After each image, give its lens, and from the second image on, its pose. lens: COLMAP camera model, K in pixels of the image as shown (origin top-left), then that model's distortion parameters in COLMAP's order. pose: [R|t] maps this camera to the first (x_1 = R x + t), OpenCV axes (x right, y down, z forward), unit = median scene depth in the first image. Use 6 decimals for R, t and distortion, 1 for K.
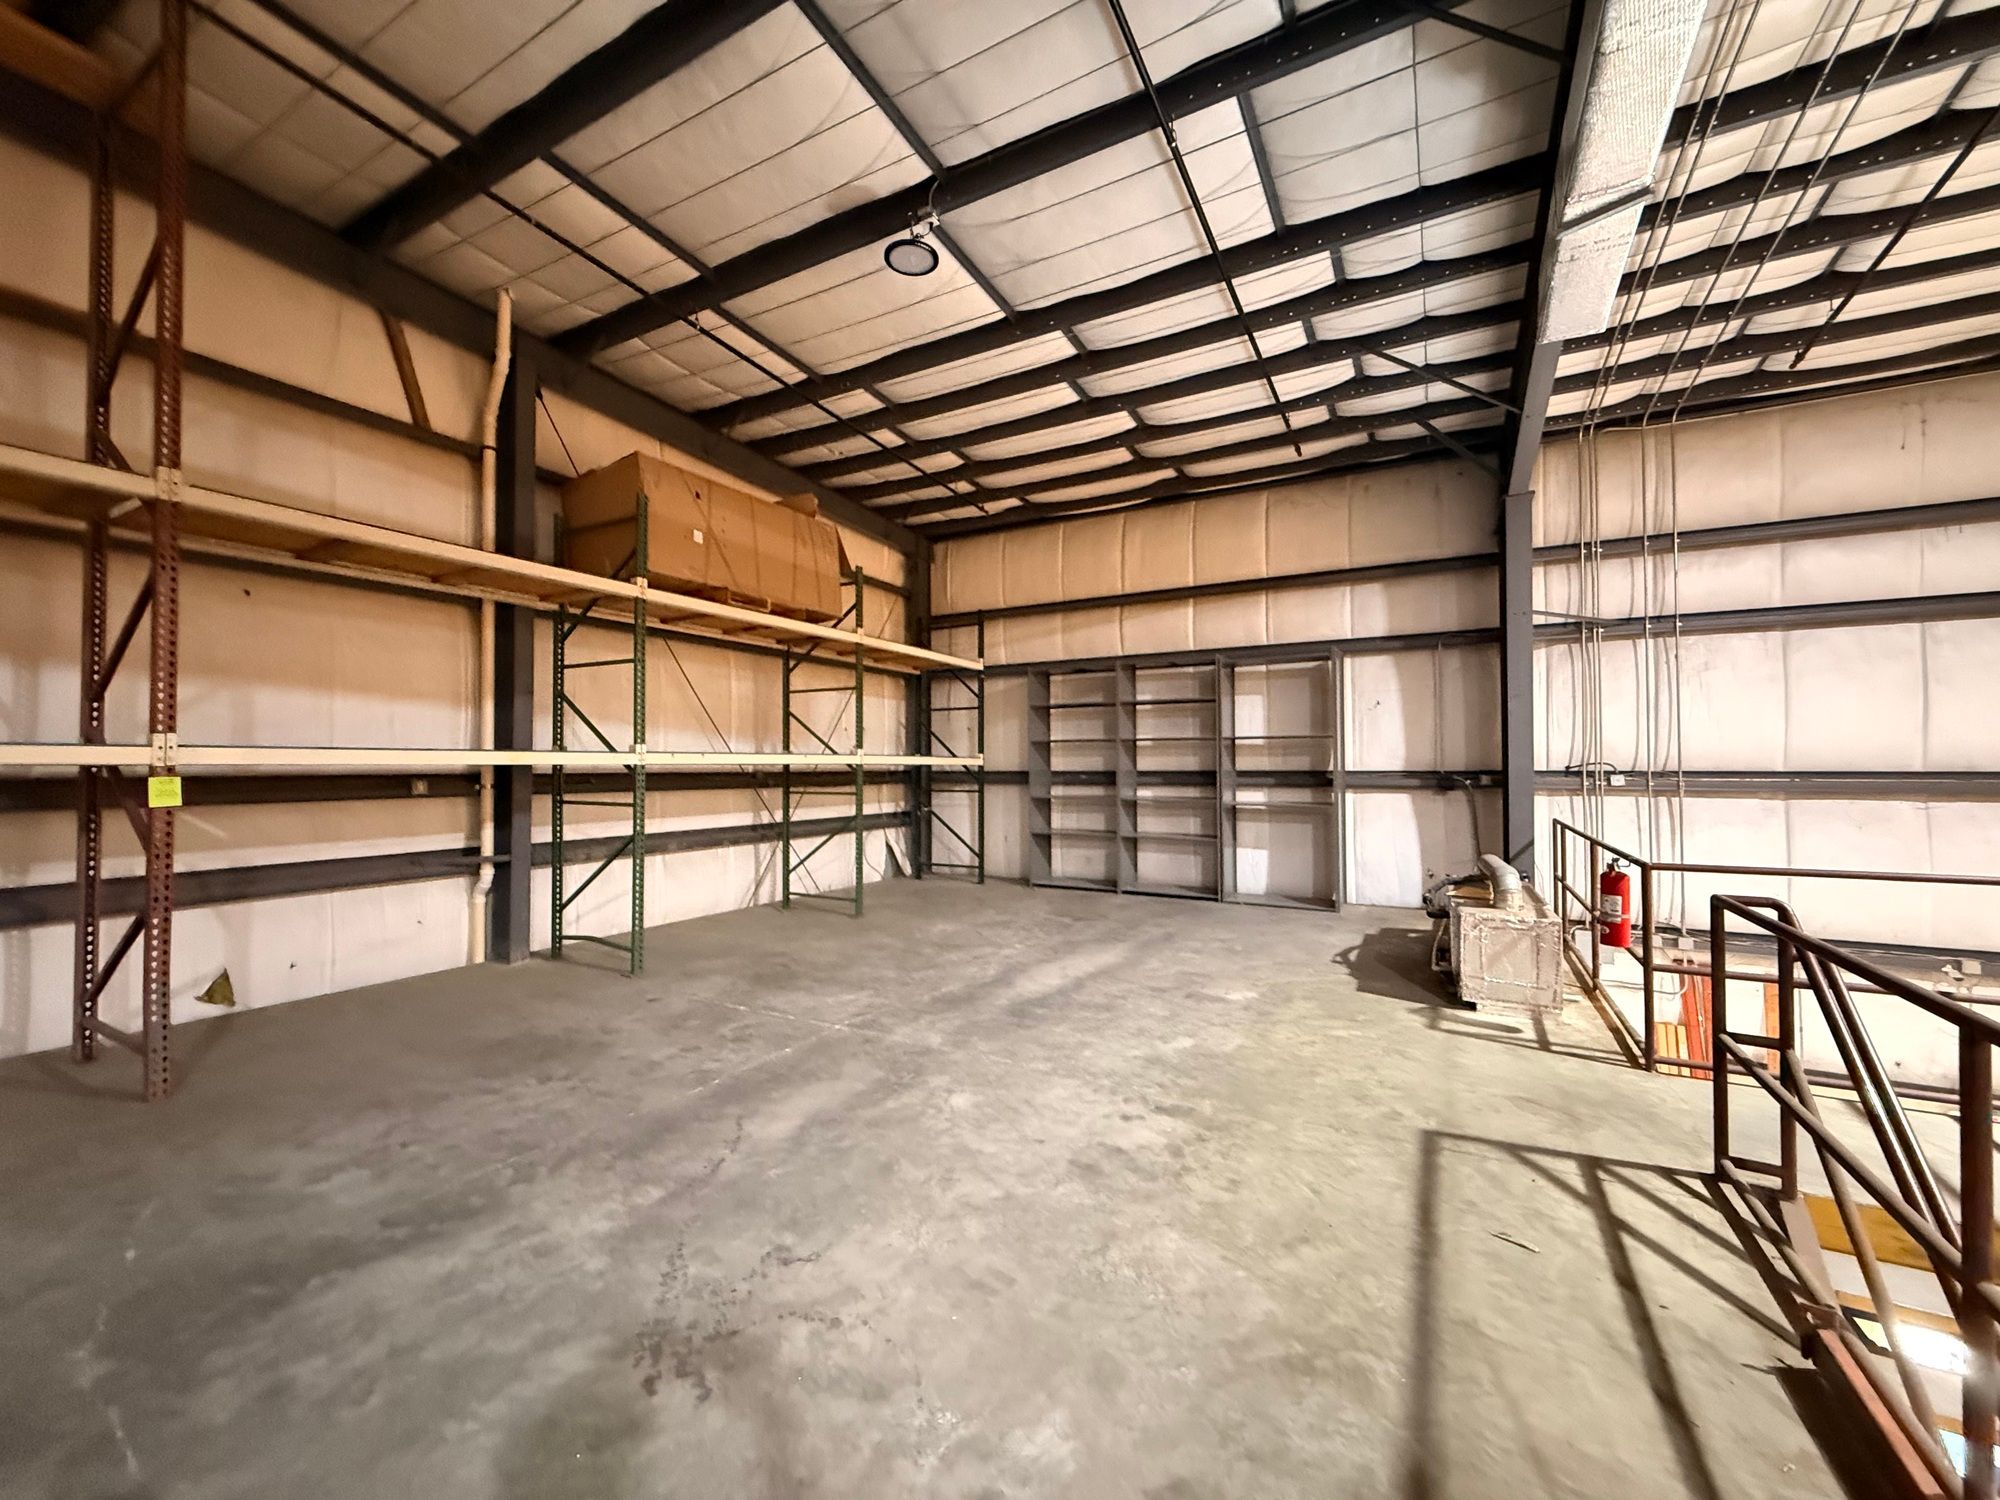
lens RADIAL K [[796.3, 0, 1000.0], [0, 796.3, 750.0], [0, 0, 1]] dist [0.002217, -0.000222]
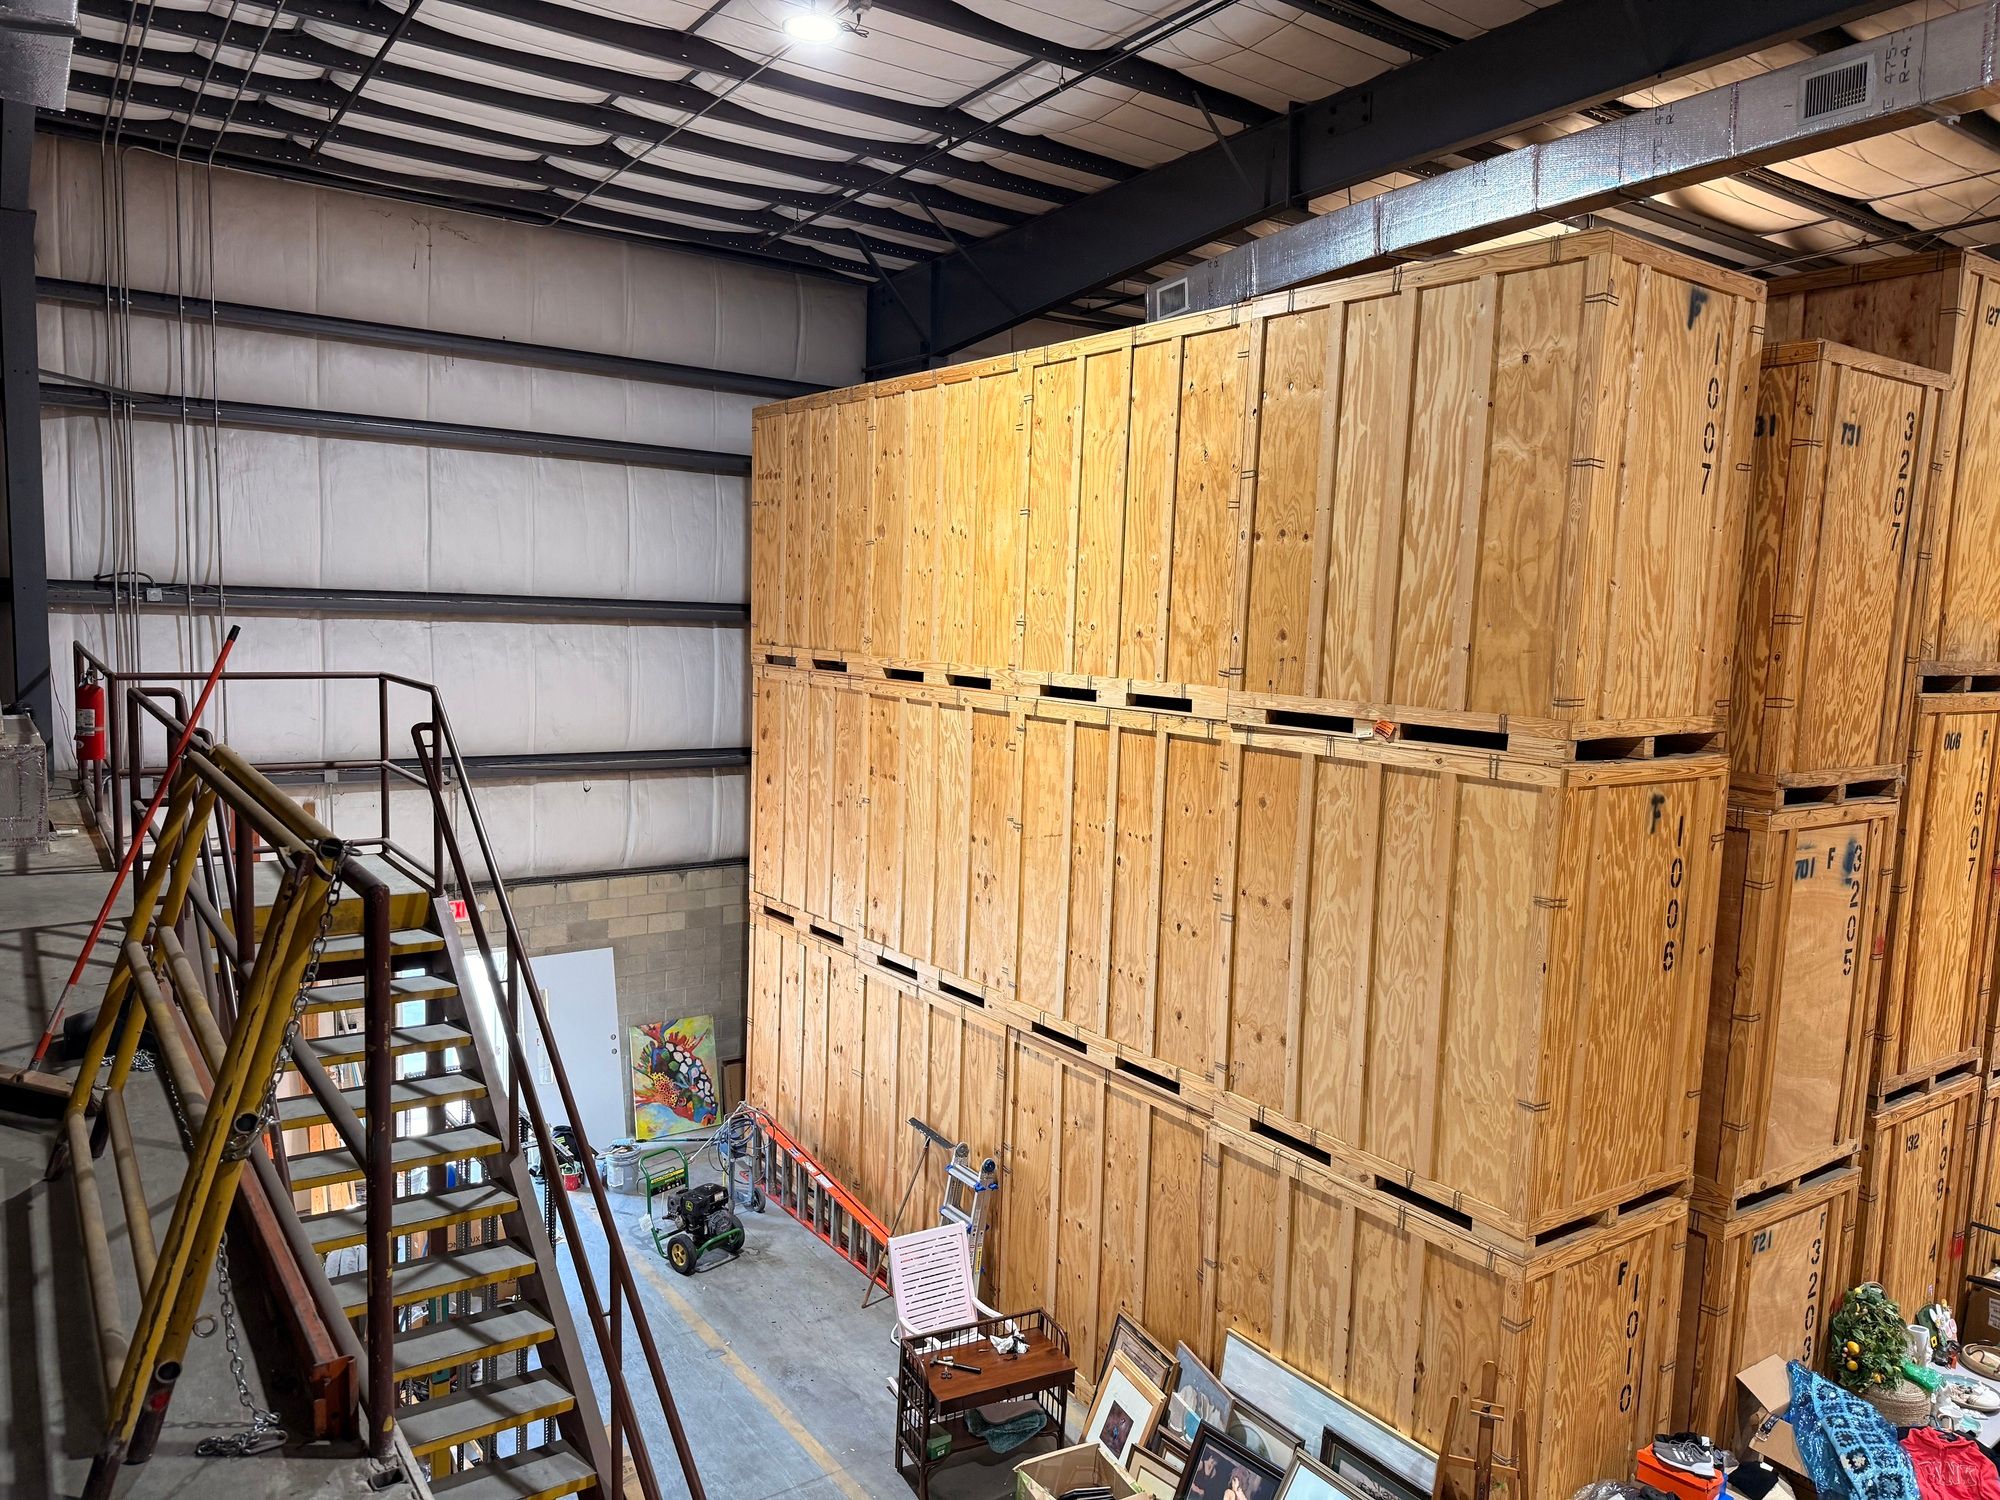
lens RADIAL K [[1378.9, 0, 1000.0], [0, 1378.9, 750.0], [0, 0, 1]] dist [0.094249, -0.113108]
pose [[0.424475, -0.081861, 0.901731, -0.179819], [-0.050317, 0.992233, 0.113762, -0.012190], [-0.904040, -0.093662, 0.417059, -0.416256]]
